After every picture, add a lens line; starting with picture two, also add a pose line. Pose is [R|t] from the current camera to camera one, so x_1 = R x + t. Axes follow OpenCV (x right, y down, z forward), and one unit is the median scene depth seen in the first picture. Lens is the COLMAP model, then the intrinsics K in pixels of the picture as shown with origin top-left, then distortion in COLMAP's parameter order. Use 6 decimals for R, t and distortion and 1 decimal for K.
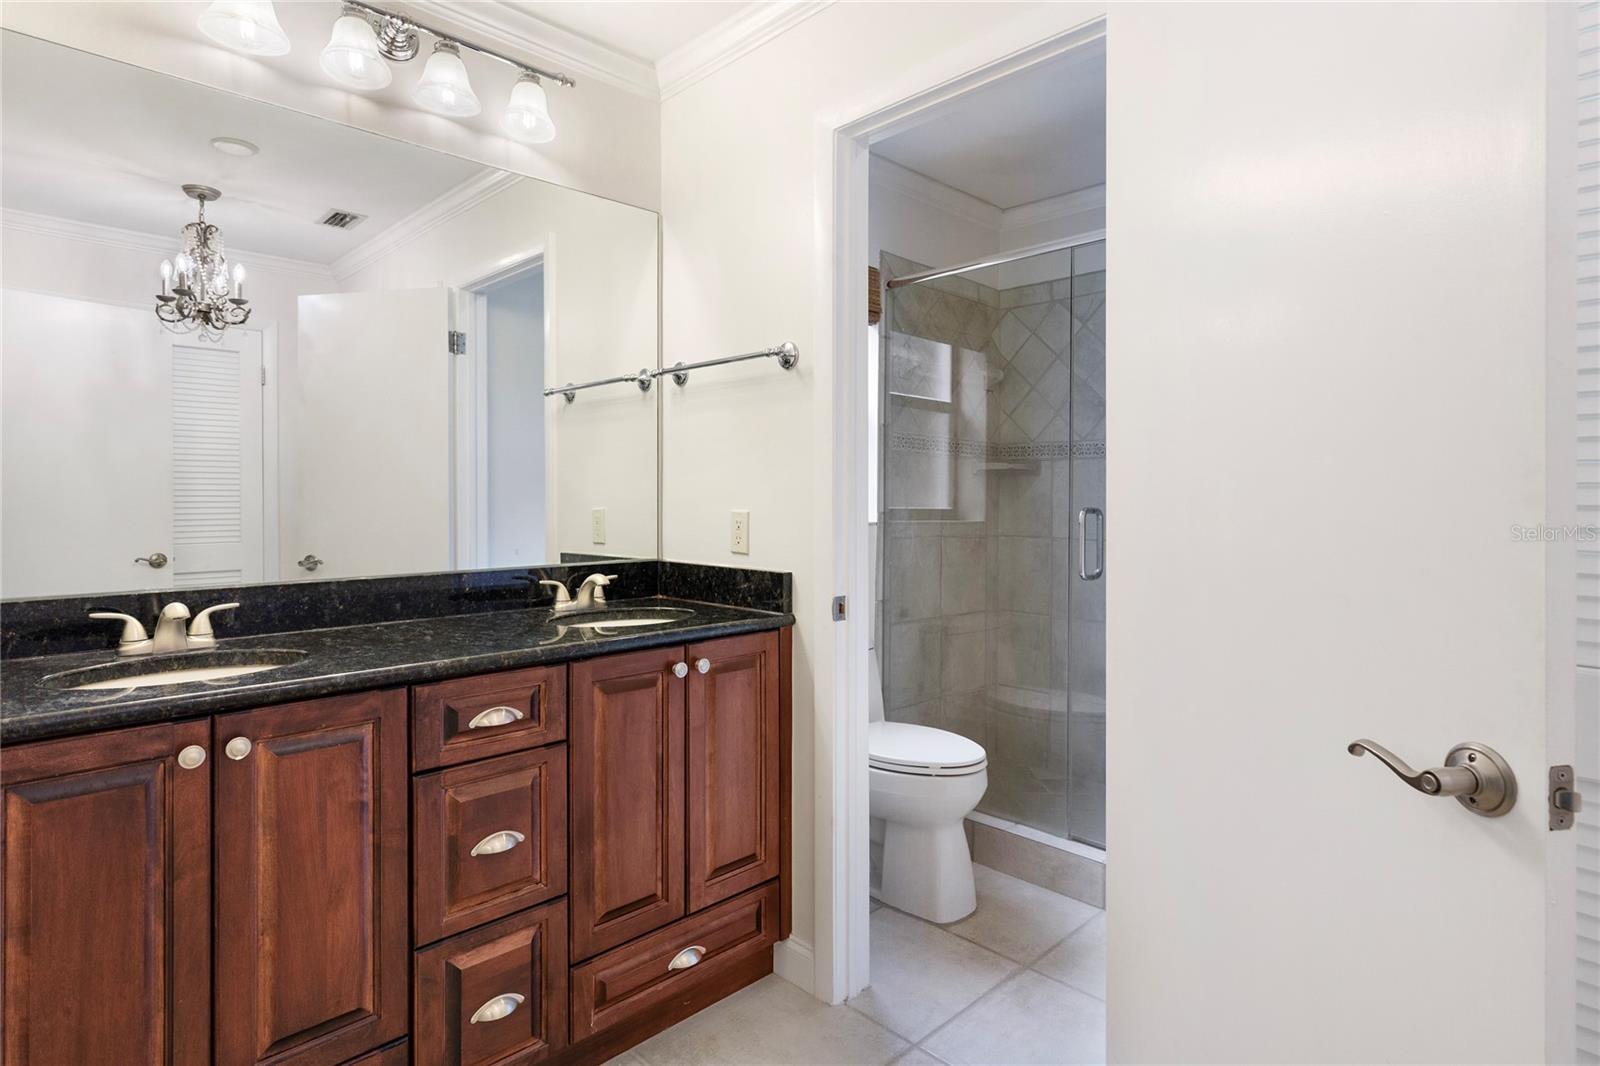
lens RADIAL K [[843.9, 0, 796.8], [0, 843.9, 495.8], [0, 0, 1]] dist [-0.001599, -0.001160]
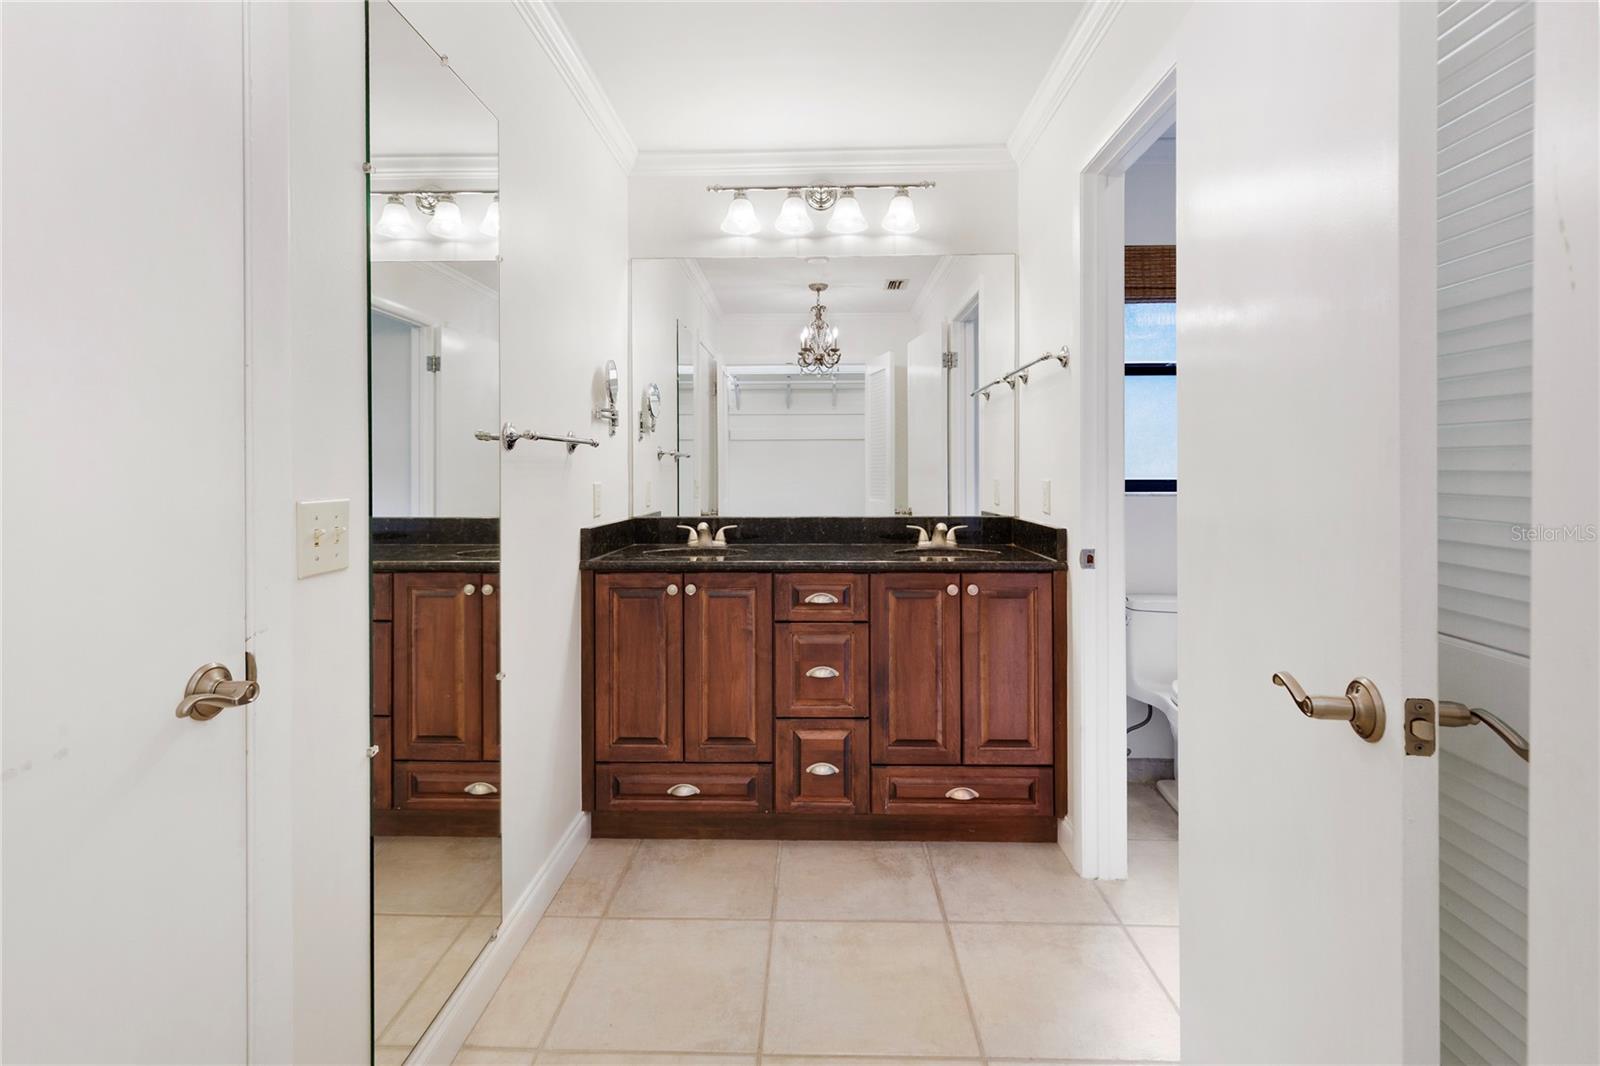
lens RADIAL K [[731.7, 0, 800.6], [0, 731.7, 469.6], [0, 0, 1]] dist [0.000334, -0.000078]
pose [[0.697997, -0.005128, -0.716082, 0.556843], [0.004530, 0.999986, -0.002745, 0.004351], [0.716086, -0.001328, 0.698011, -0.051329]]
